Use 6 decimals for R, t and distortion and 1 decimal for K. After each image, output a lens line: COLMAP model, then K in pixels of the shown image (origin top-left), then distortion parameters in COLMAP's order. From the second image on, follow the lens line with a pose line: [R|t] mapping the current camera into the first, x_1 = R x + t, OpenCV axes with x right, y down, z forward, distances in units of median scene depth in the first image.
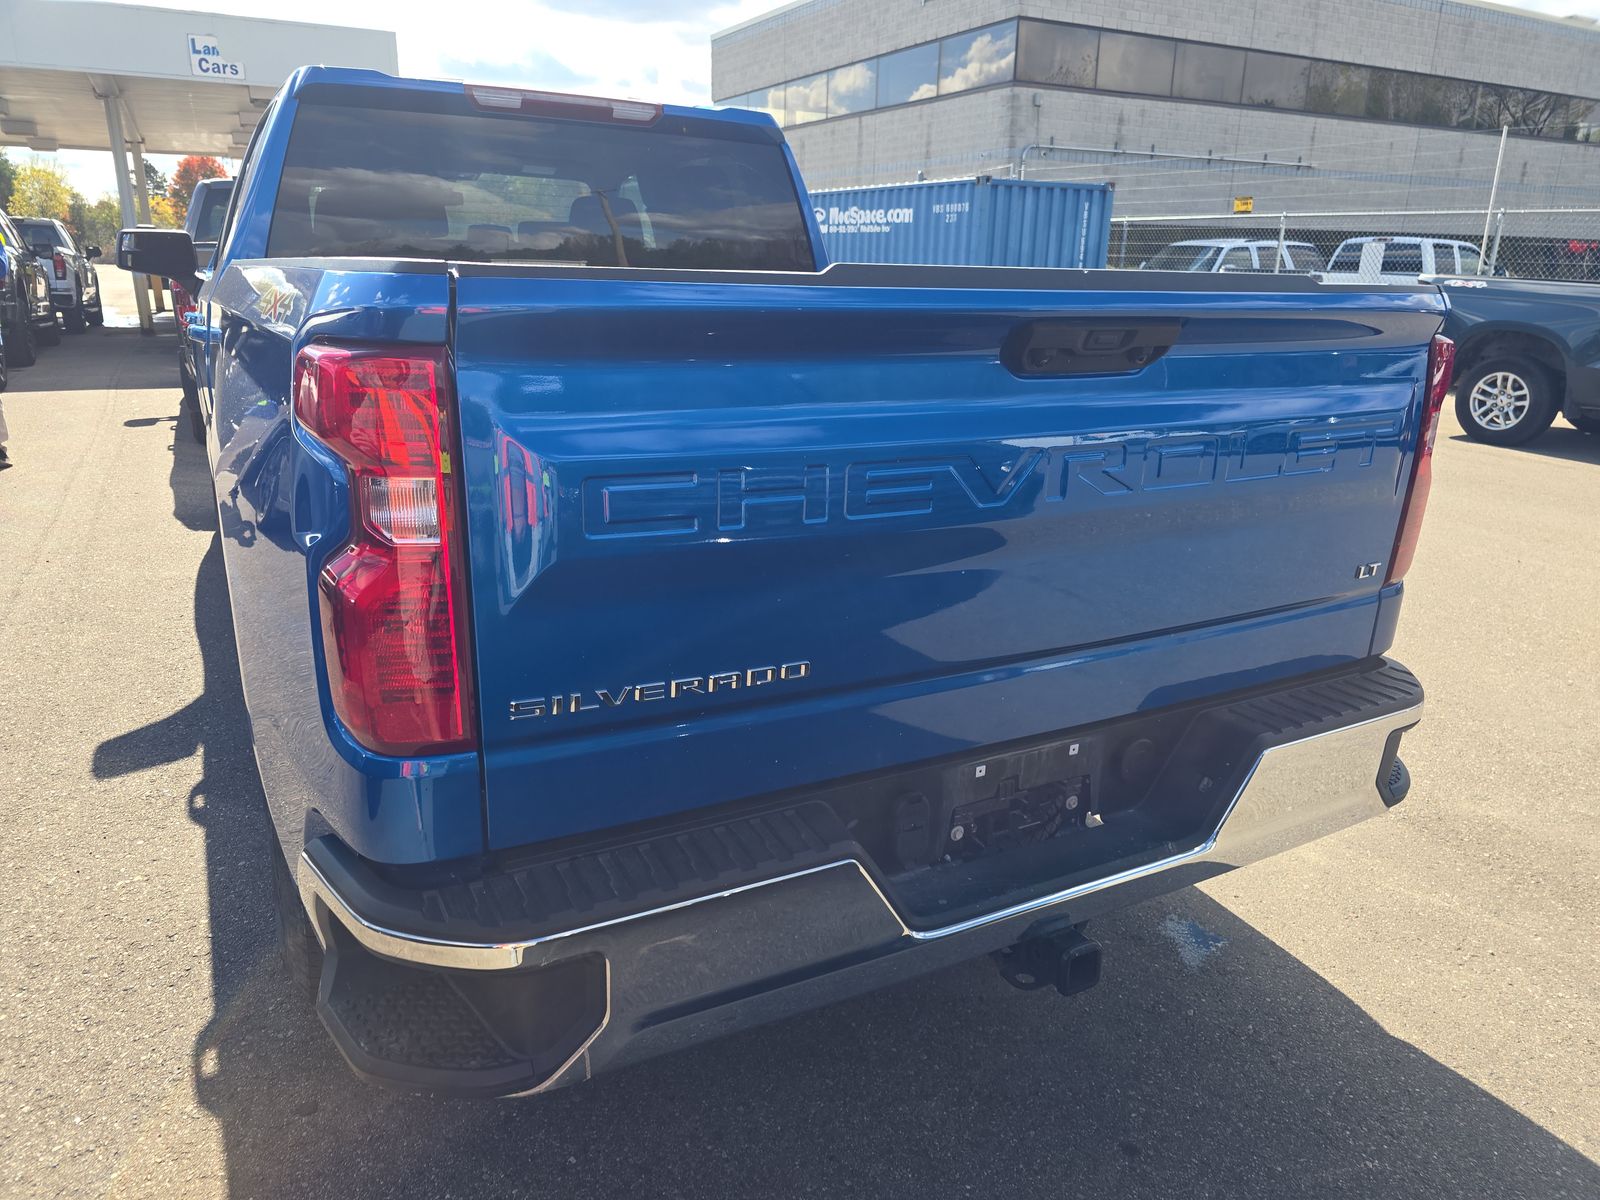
lens RADIAL K [[1071.0, 0, 801.0], [0, 1071.0, 597.4], [0, 0, 1]] dist [0.037573, -0.033872]
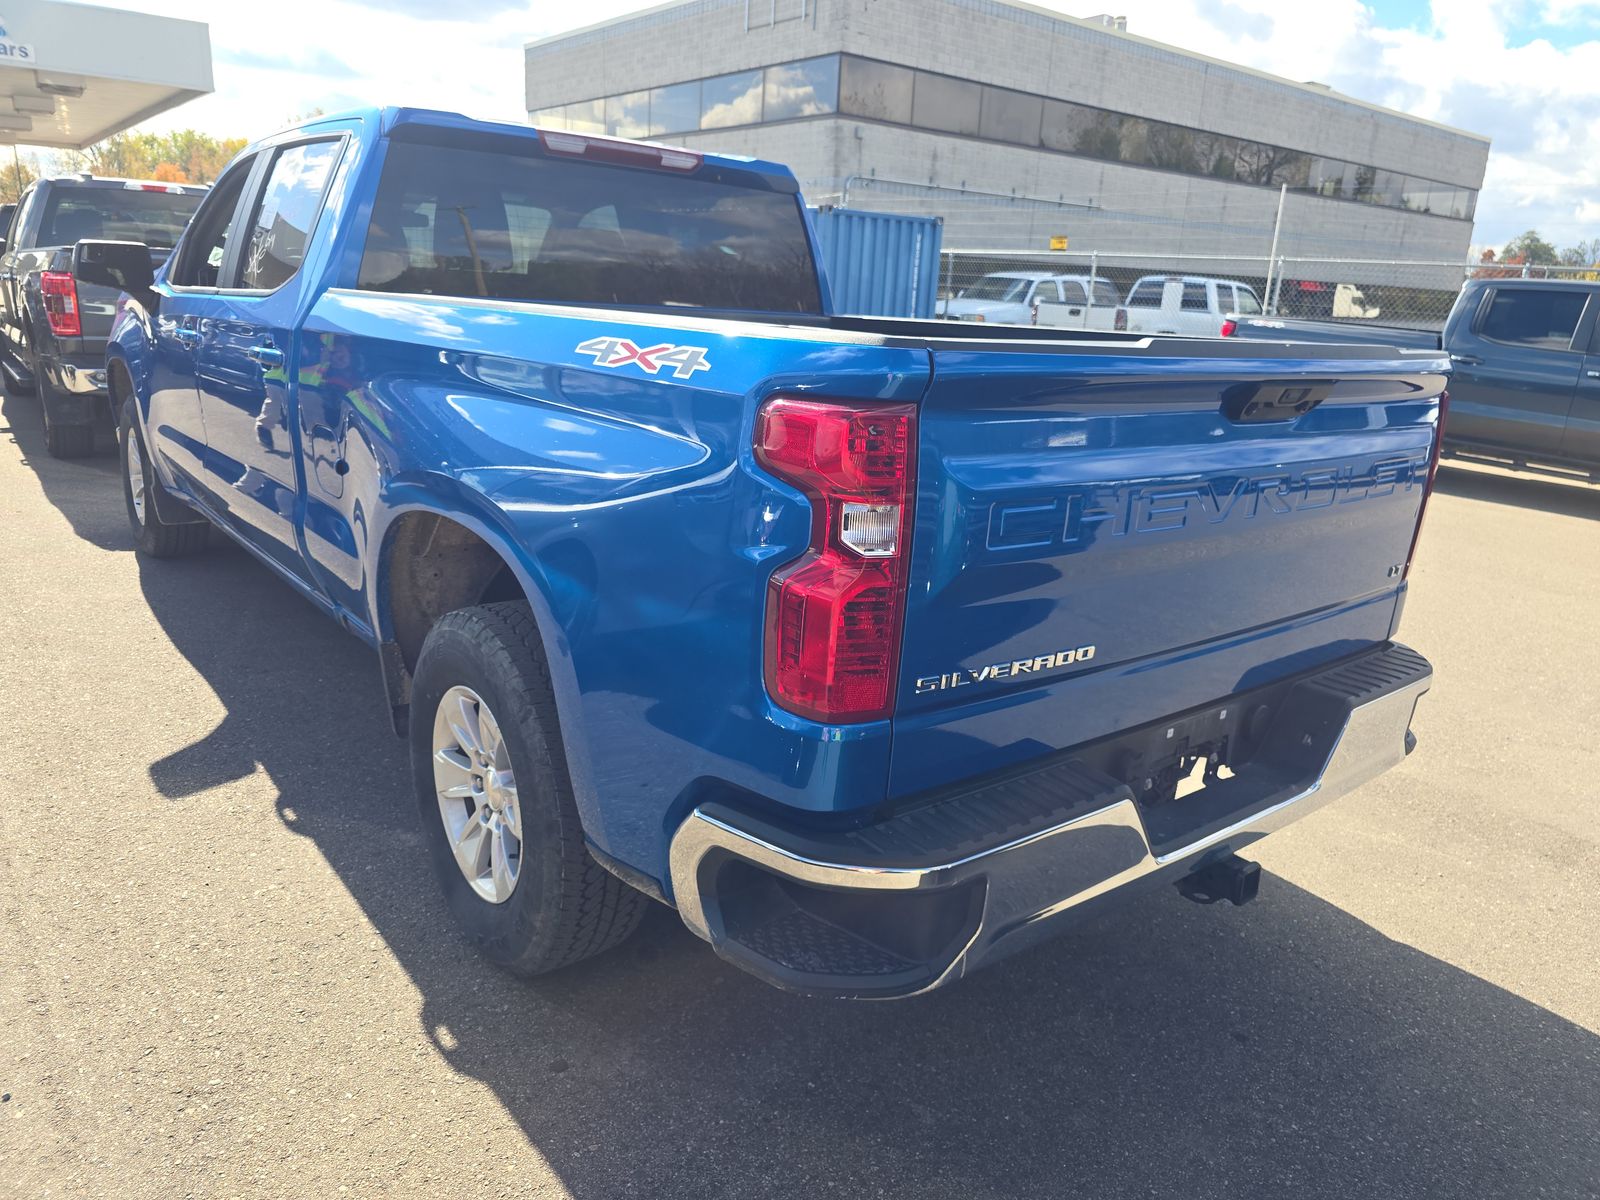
lens RADIAL K [[1071.0, 0, 795.6], [0, 1071.0, 601.7], [0, 0, 1]] dist [0.037573, -0.033872]
pose [[0.984421, -0.017908, 0.174914, -0.045413], [0.019660, 0.999772, -0.008289, 0.000947], [-0.174726, 0.011599, 0.984549, -0.015941]]
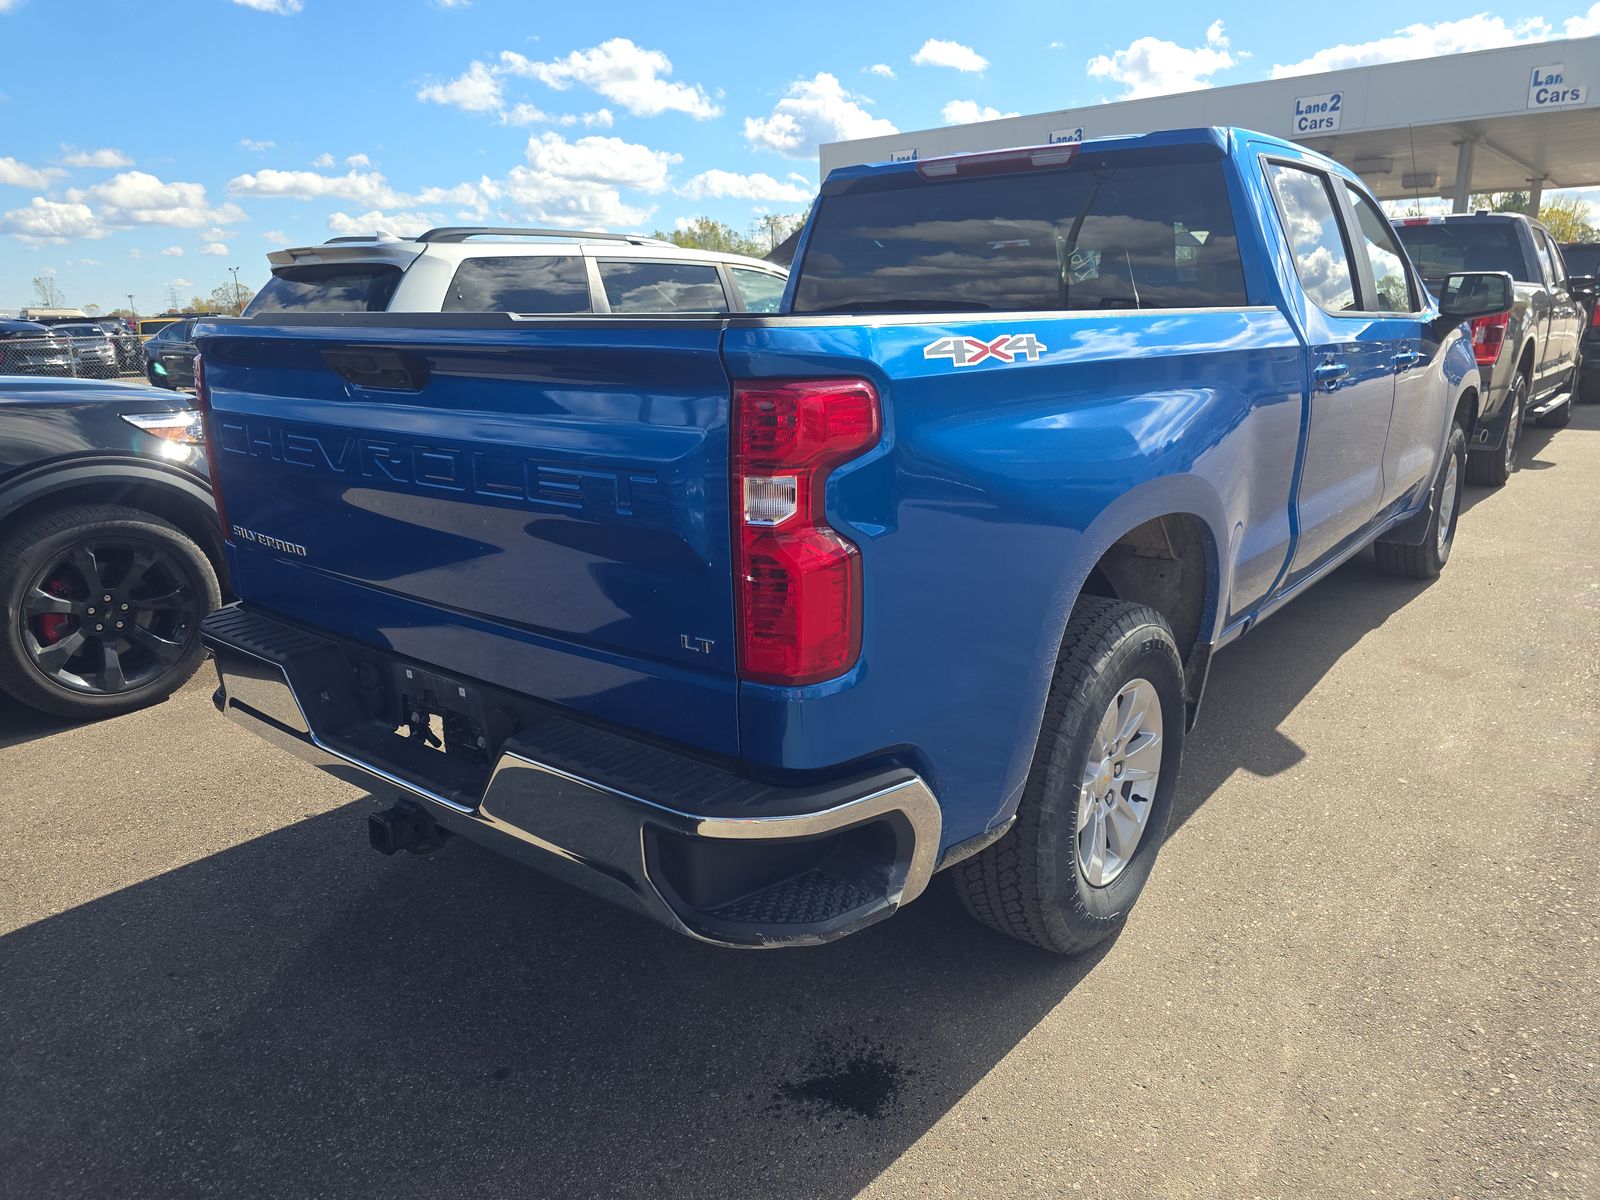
lens RADIAL K [[1071.0, 0, 807.8], [0, 1071.0, 597.5], [0, 0, 1]] dist [0.037573, -0.033872]
pose [[0.398586, 0.209310, -0.892927, 0.148853], [-0.238676, 0.963735, 0.119368, -0.020689], [0.885530, 0.165541, 0.434089, 0.078398]]
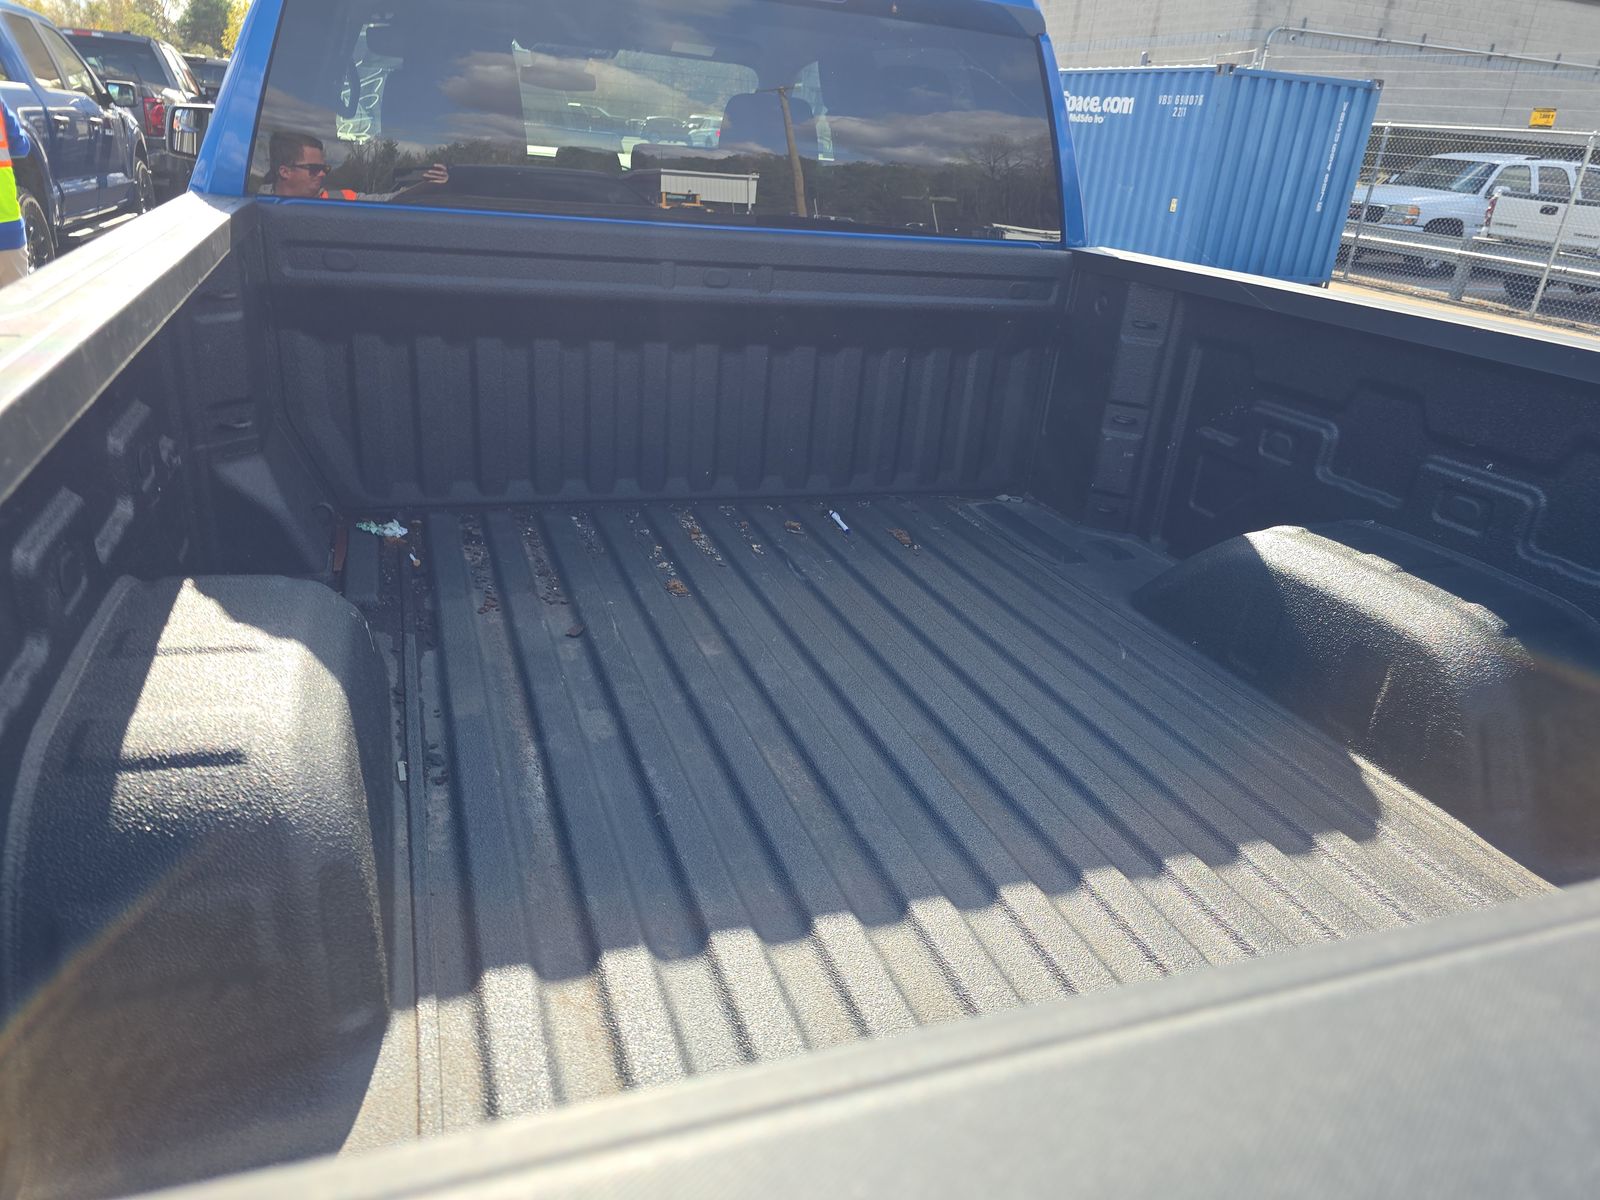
lens RADIAL K [[1071.0, 0, 799.7], [0, 1071.0, 599.1], [0, 0, 1]] dist [0.037573, -0.033872]
pose [[0.985548, 0.114996, -0.124386, -0.008357], [-0.101520, 0.988762, 0.109745, -0.028471], [0.135608, -0.095531, 0.986146, 0.061734]]
